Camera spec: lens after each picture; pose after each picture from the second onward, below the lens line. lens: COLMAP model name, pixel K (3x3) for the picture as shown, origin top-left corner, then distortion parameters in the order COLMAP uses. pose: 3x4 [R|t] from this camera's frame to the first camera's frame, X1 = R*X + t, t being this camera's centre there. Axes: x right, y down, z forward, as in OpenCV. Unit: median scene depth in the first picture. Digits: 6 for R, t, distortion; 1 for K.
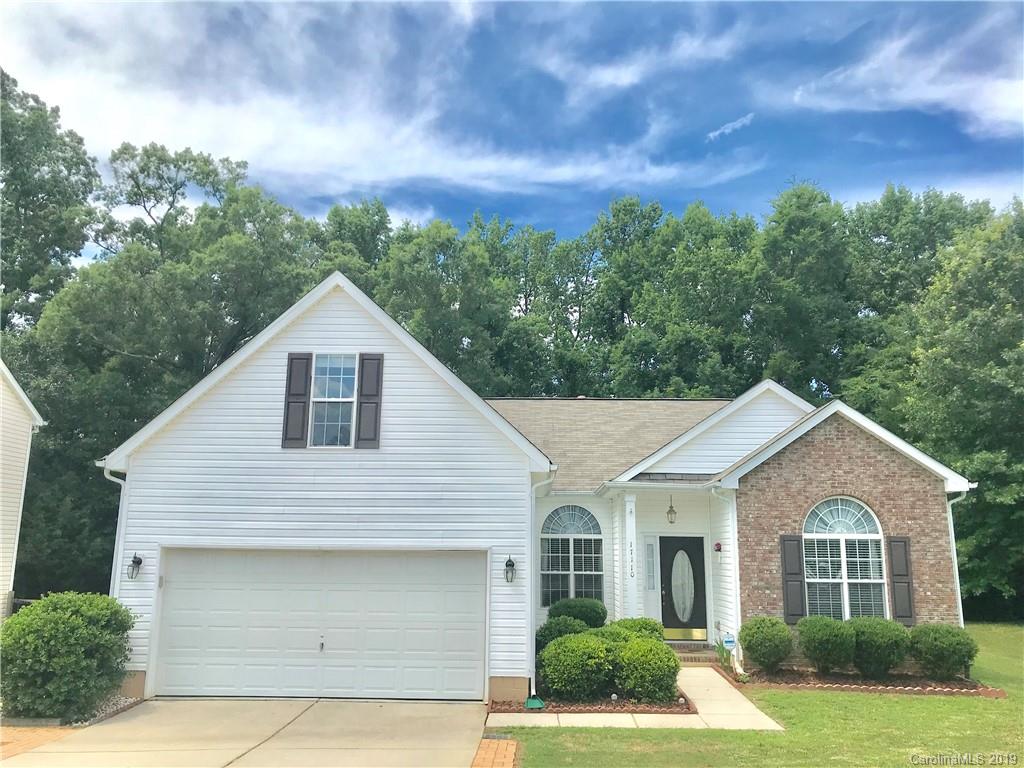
lens RADIAL K [[836.8, 0, 512.0], [0, 836.8, 384.0], [0, 0, 1]] dist [0.055400, -0.040644]
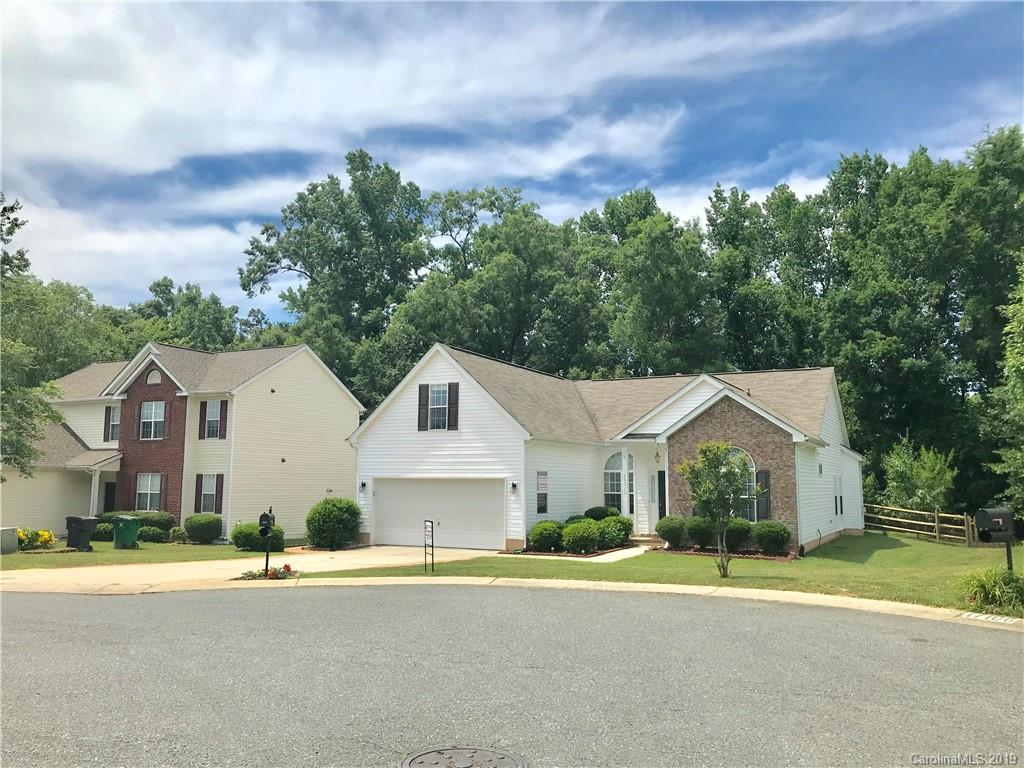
lens RADIAL K [[827.0, 0, 512.0], [0, 827.0, 384.0], [0, 0, 1]] dist [0.225150, -0.356992]
pose [[0.904852, -0.054826, -0.422182, 0.243208], [0.084453, 0.995081, 0.051781, -0.037843], [0.417266, -0.082508, 0.905031, -0.227297]]
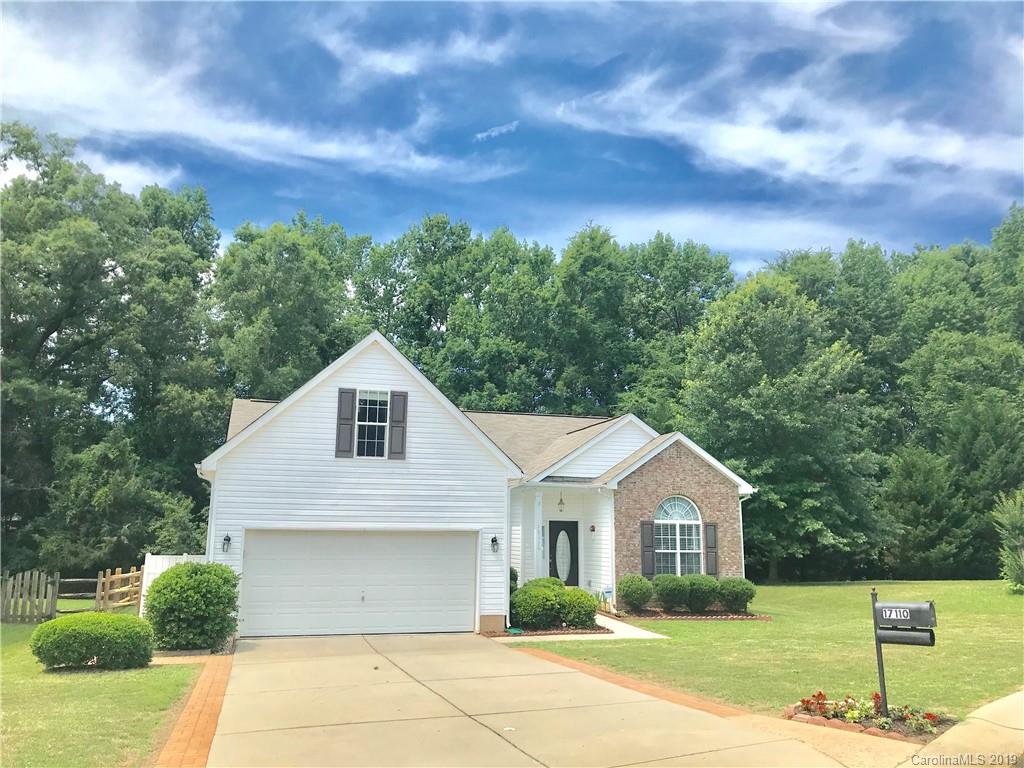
lens RADIAL K [[827.0, 0, 512.0], [0, 827.0, 384.0], [0, 0, 1]] dist [0.225150, -0.356992]
pose [[0.954357, 0.053857, 0.293773, -0.120677], [-0.059456, 0.998179, 0.010157, -0.022555], [-0.292692, -0.027160, 0.955821, -0.120708]]
